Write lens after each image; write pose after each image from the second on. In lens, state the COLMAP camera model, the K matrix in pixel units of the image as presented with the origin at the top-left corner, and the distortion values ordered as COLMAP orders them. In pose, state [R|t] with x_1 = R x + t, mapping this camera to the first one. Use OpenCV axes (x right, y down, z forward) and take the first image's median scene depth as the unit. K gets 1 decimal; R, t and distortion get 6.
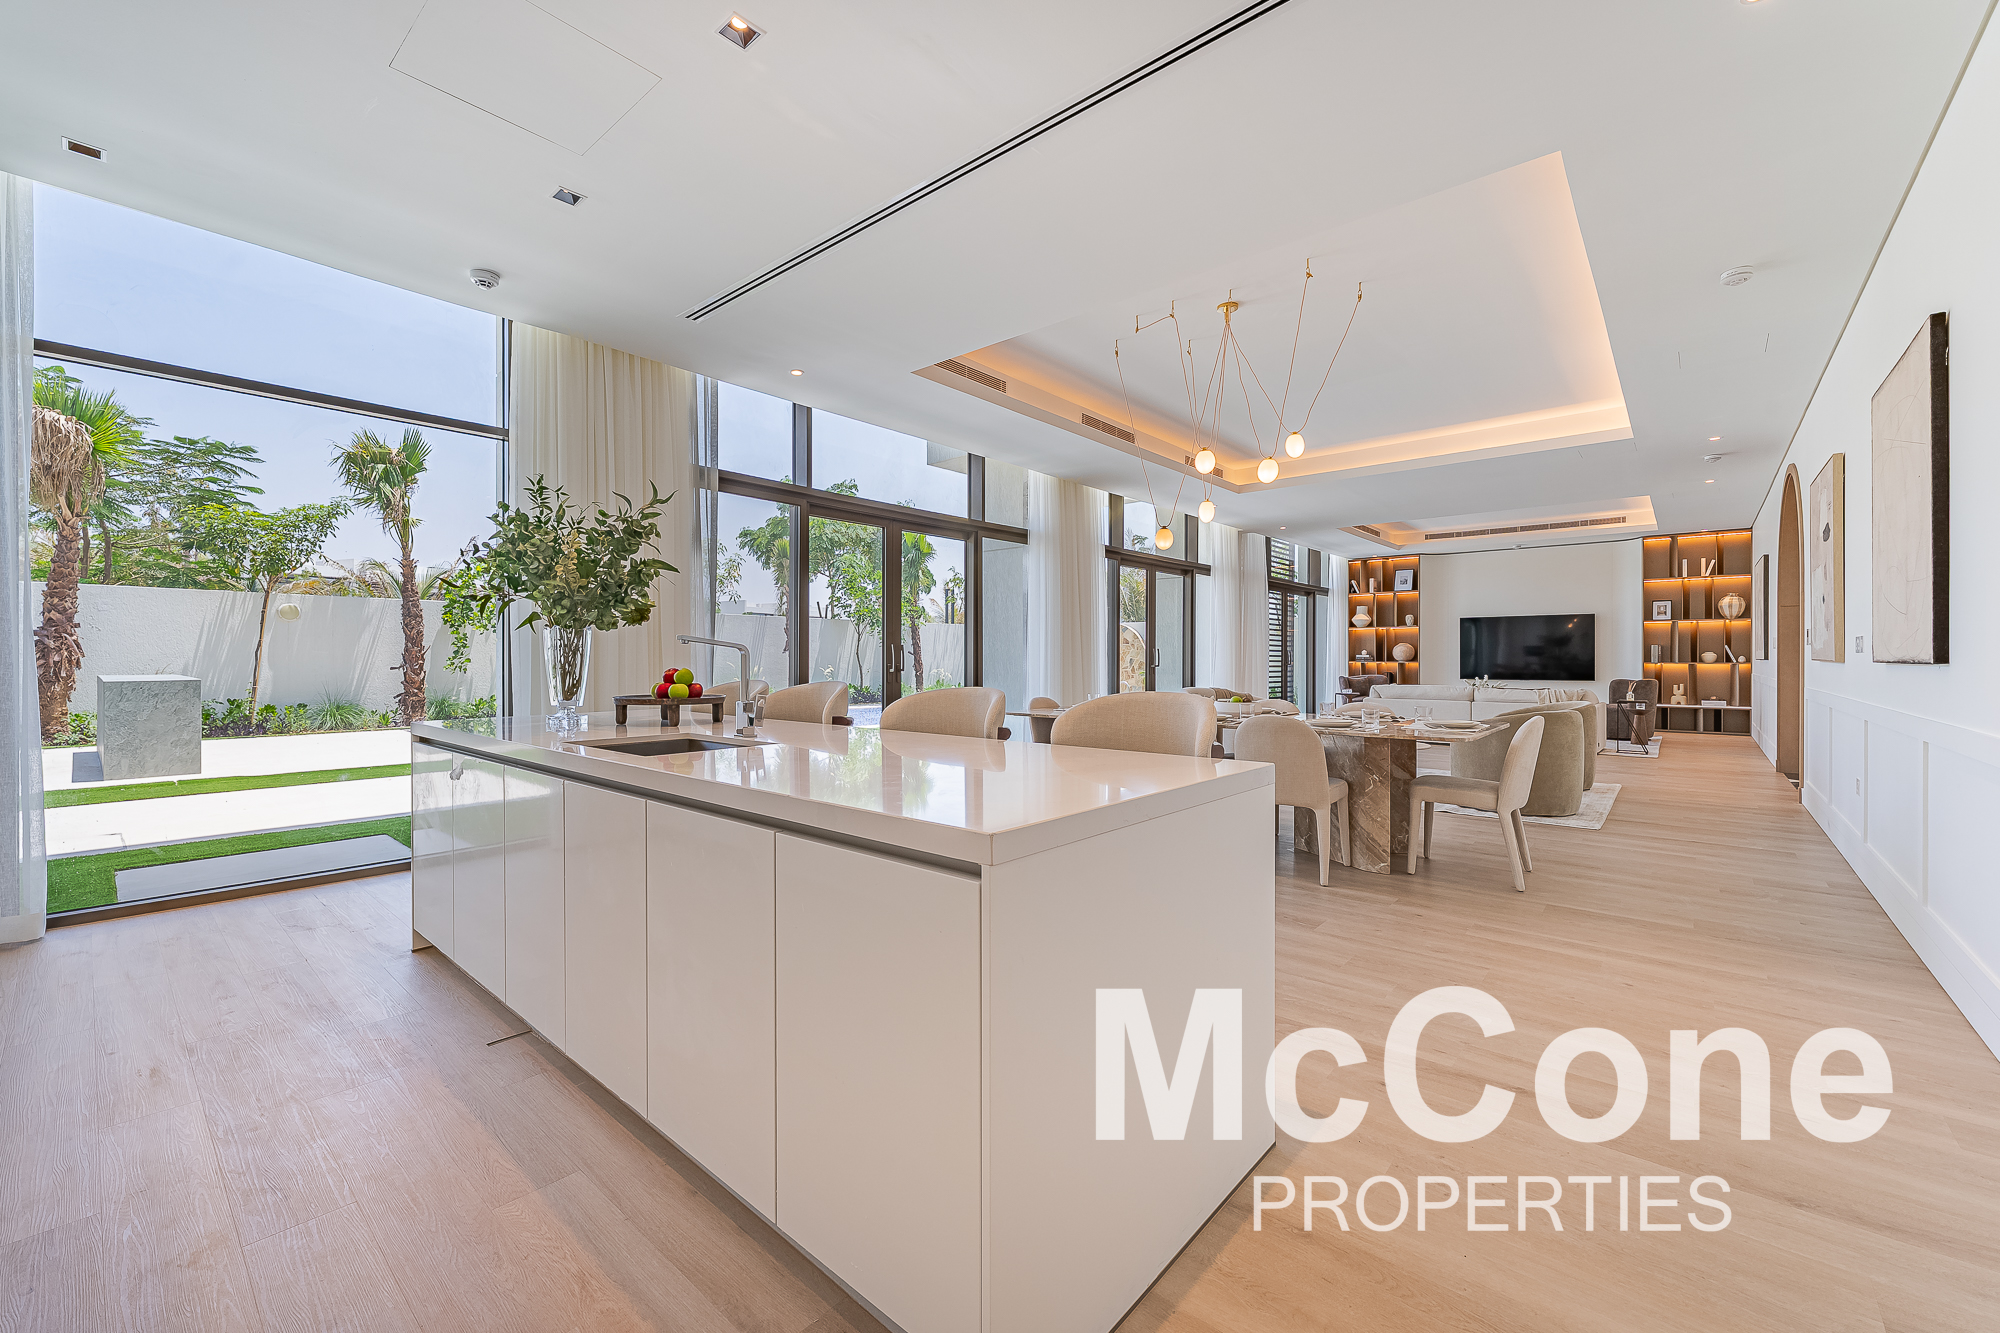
lens RADIAL K [[813.7, 0, 956.6], [0, 813.7, 659.0], [0, 0, 1]] dist [0.003386, 0.000323]
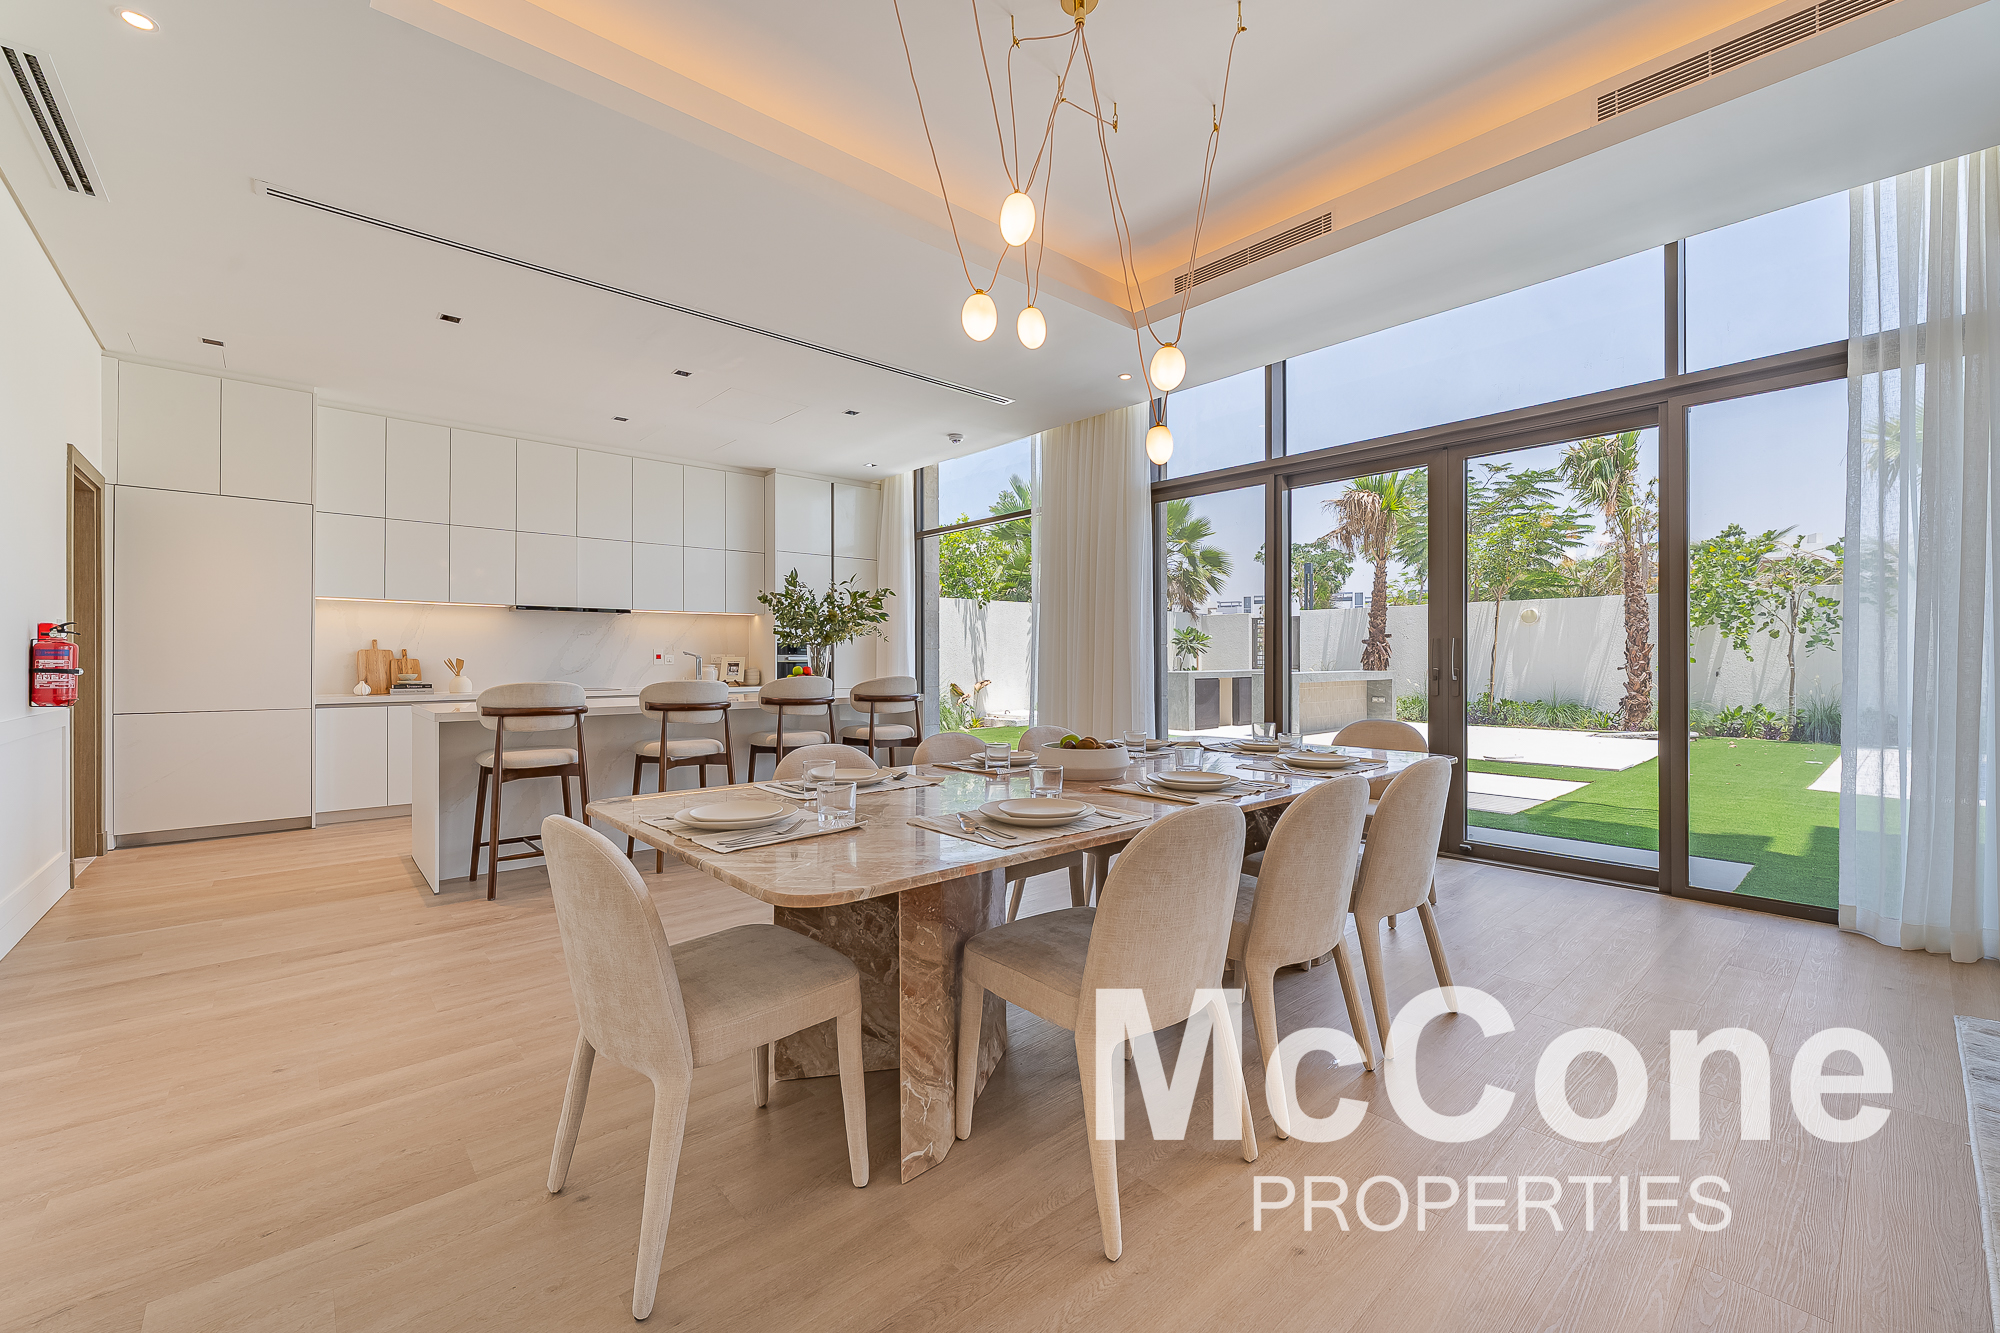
lens RADIAL K [[813.7, 0, 997.0], [0, 813.7, 658.3], [0, 0, 1]] dist [0.003386, 0.000323]
pose [[-0.118352, -0.000050, -0.992972, 0.690383], [-0.000107, 1.000000, -0.000038, -0.002127], [0.992972, 0.000102, -0.118352, 0.807004]]
